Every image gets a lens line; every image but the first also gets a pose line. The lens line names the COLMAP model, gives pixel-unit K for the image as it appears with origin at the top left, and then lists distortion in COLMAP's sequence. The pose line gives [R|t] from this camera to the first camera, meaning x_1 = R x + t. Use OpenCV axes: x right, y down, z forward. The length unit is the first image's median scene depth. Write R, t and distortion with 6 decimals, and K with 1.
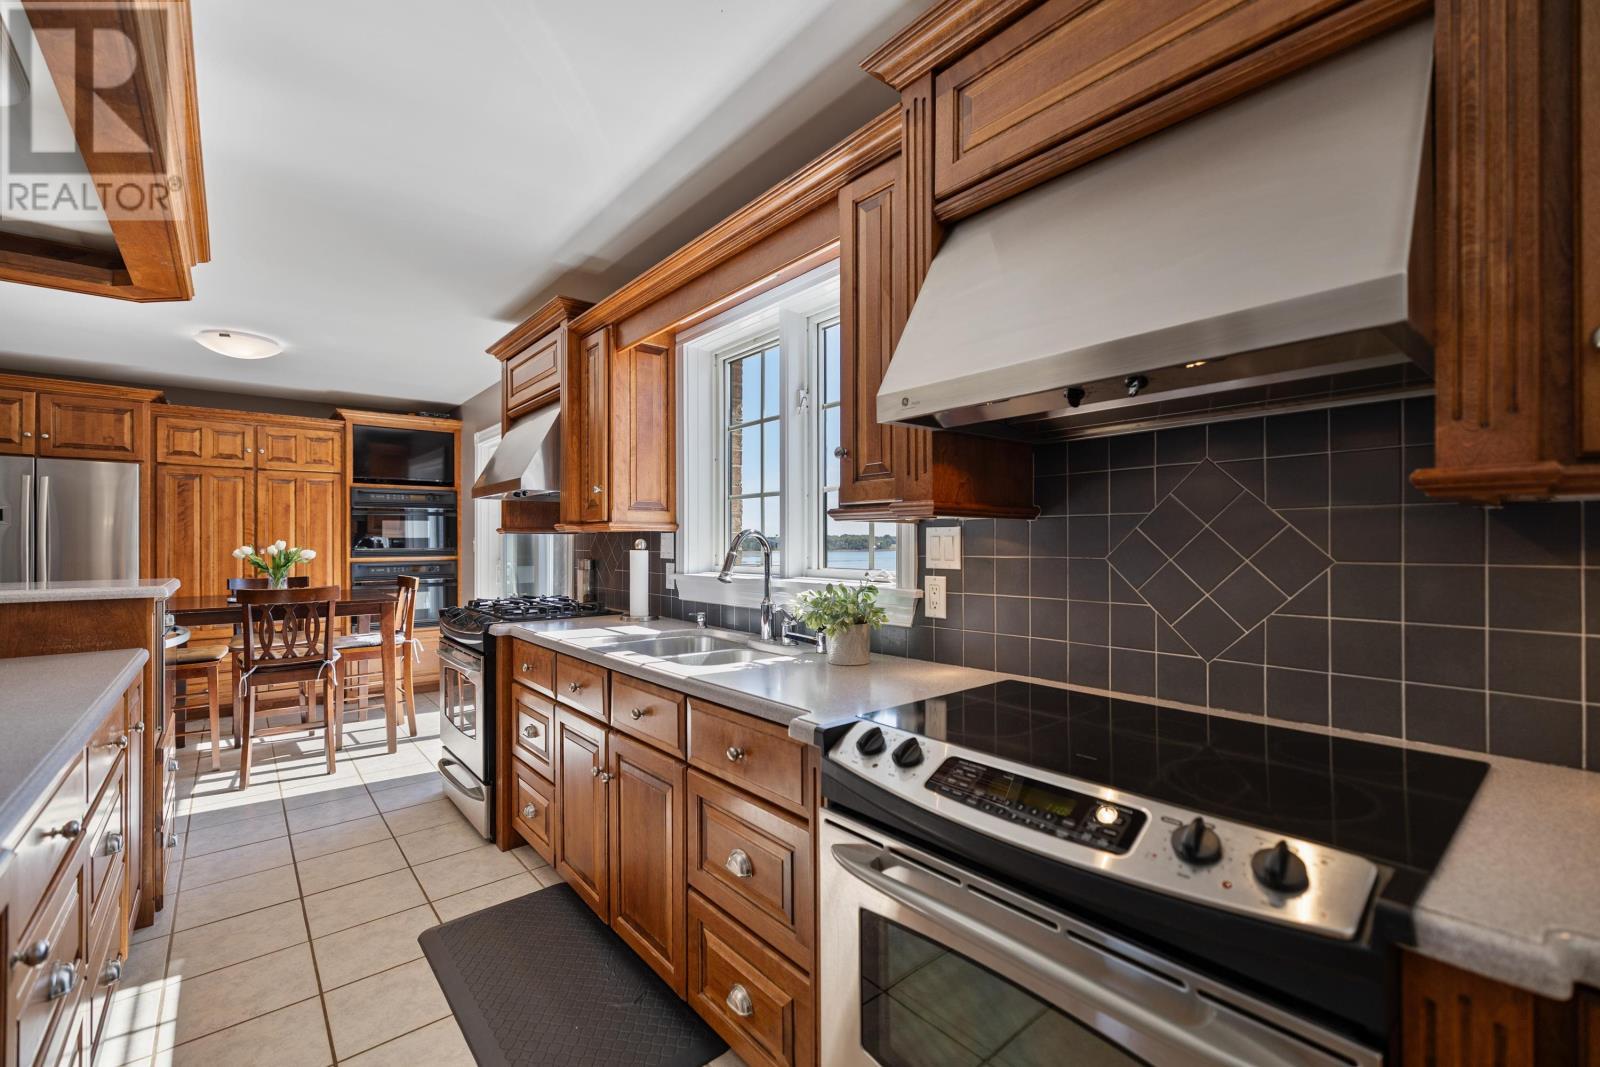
lens RADIAL K [[687.3, 0, 795.2], [0, 687.3, 540.5], [0, 0, 1]] dist [0.001514, -0.000625]
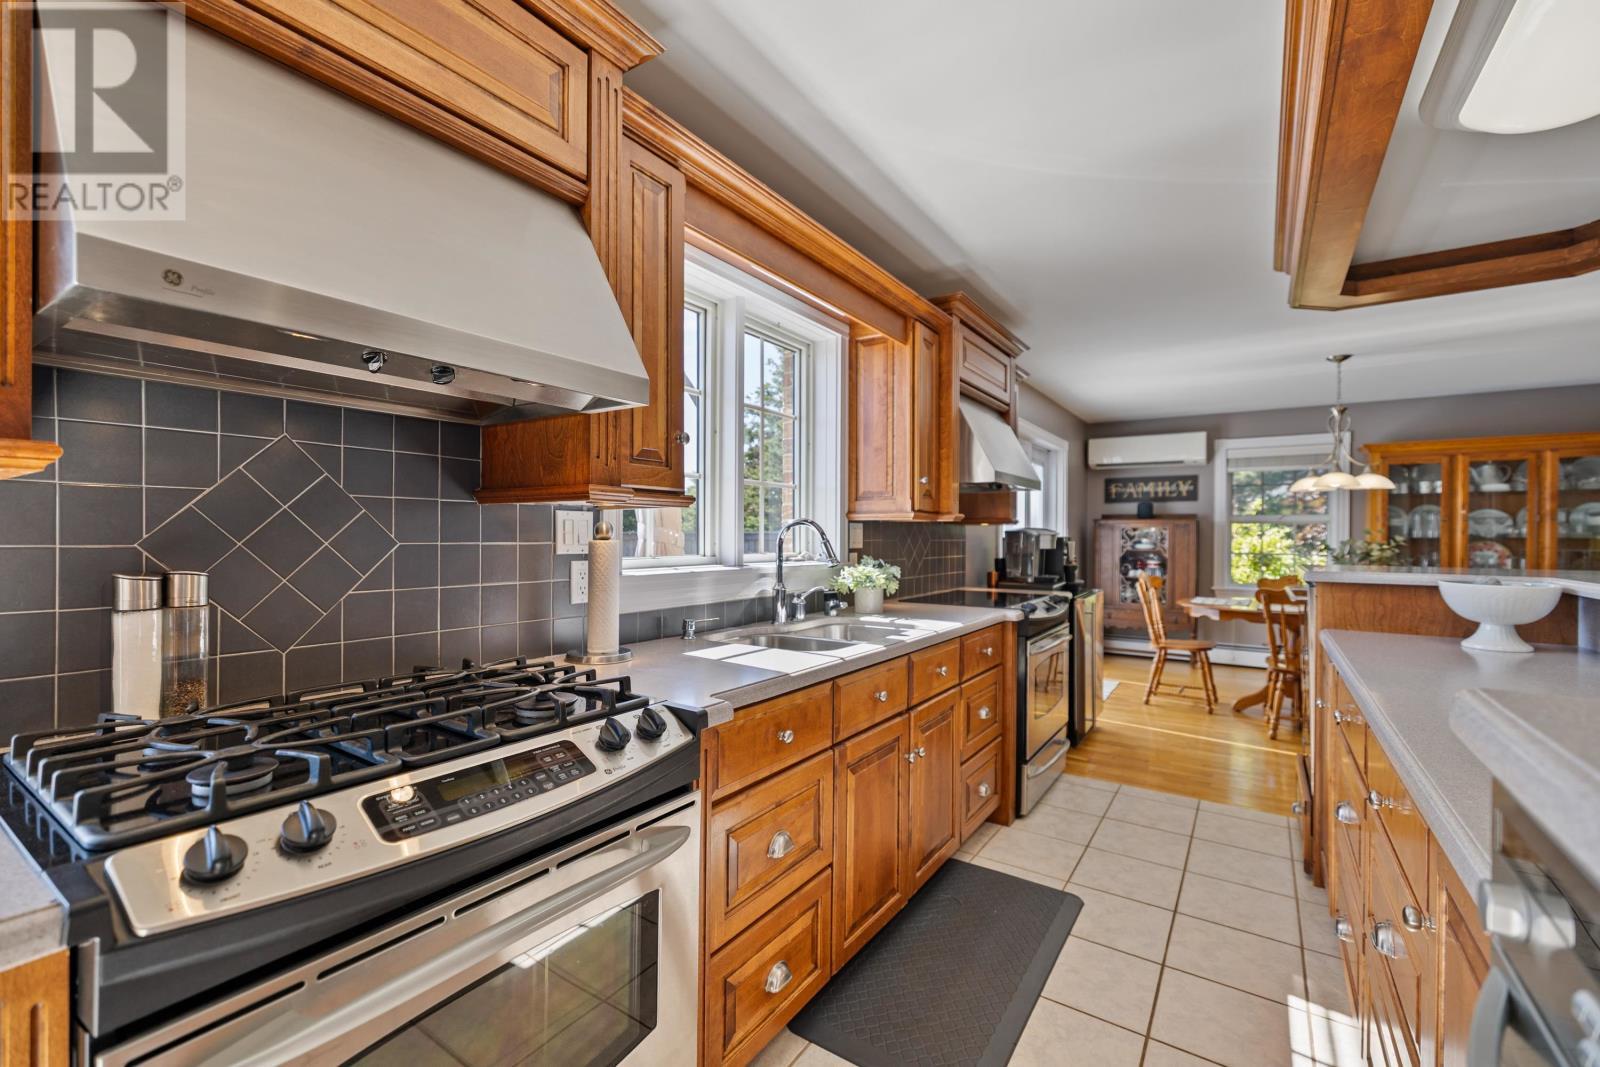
lens RADIAL K [[687.3, 0, 798.1], [0, 687.3, 533.1], [0, 0, 1]] dist [0.001514, -0.000625]
pose [[-0.267708, -0.004445, 0.963490, -1.059912], [-0.016561, 0.999863, 0.000012, 0.005219], [-0.963358, -0.015953, -0.267745, 1.250478]]
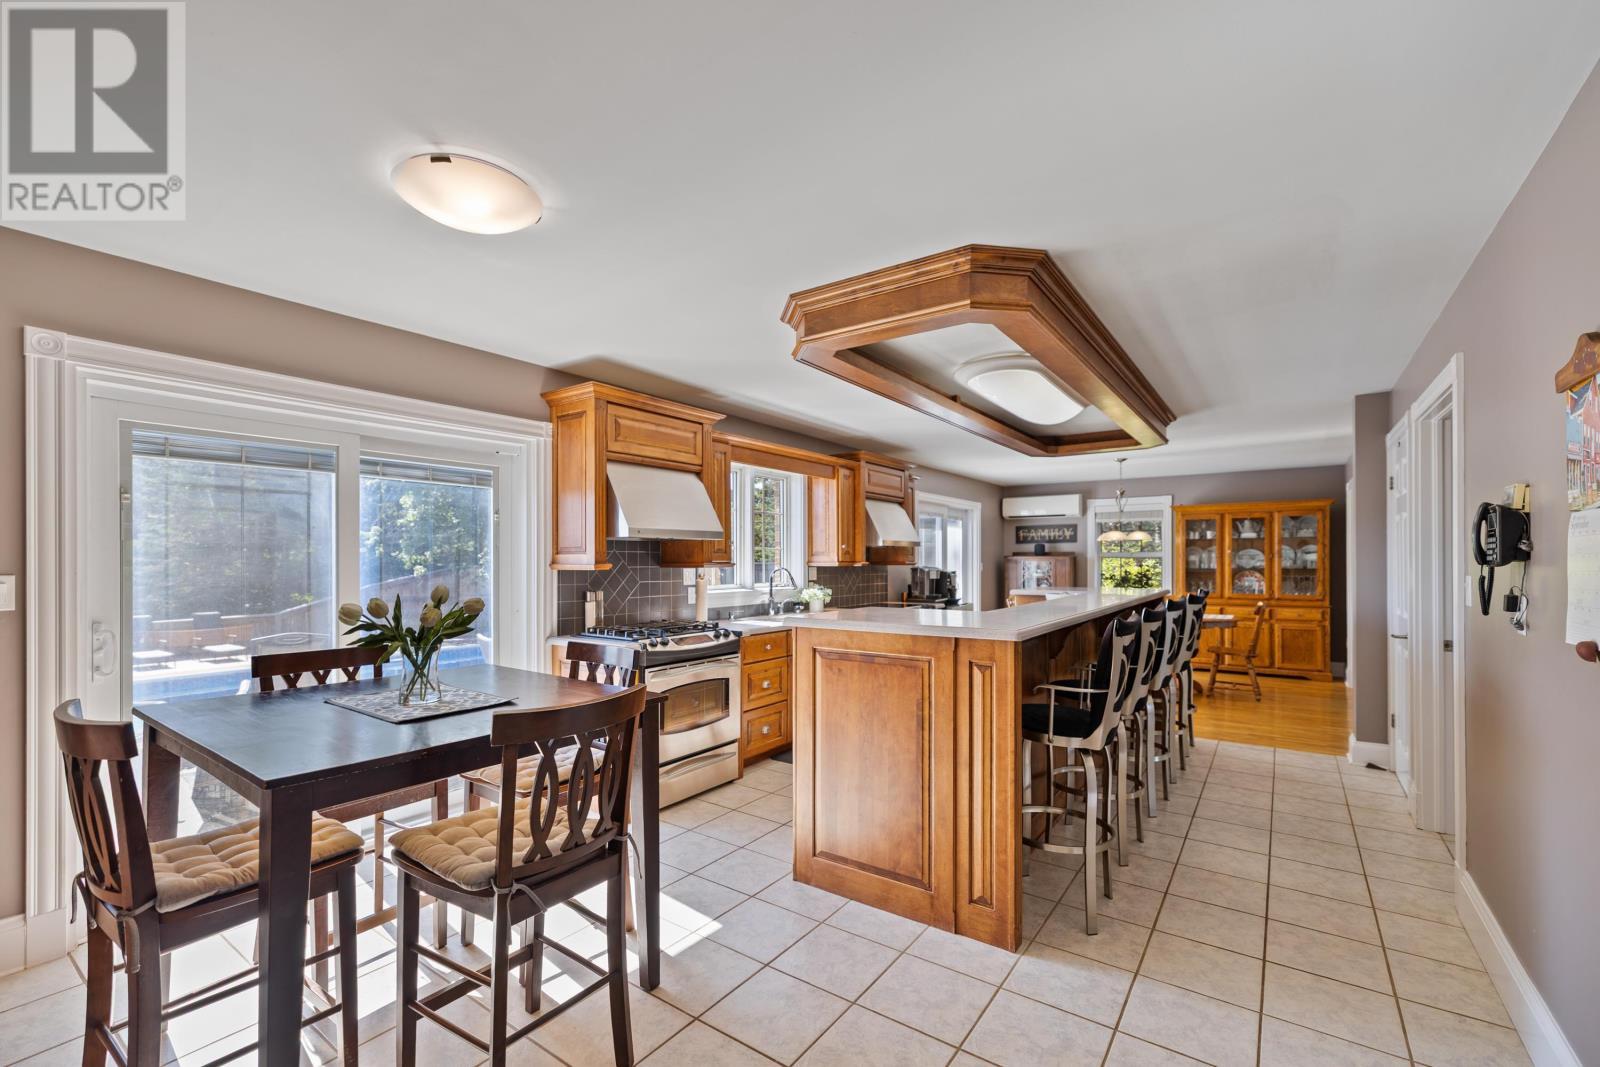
lens RADIAL K [[687.3, 0, 796.0], [0, 687.3, 547.7], [0, 0, 1]] dist [0.001514, -0.000625]
pose [[-0.239903, 0.013055, 0.970709, -2.271530], [-0.008940, 0.999837, -0.015656, -0.046972], [-0.970756, -0.012434, -0.239747, 1.463059]]
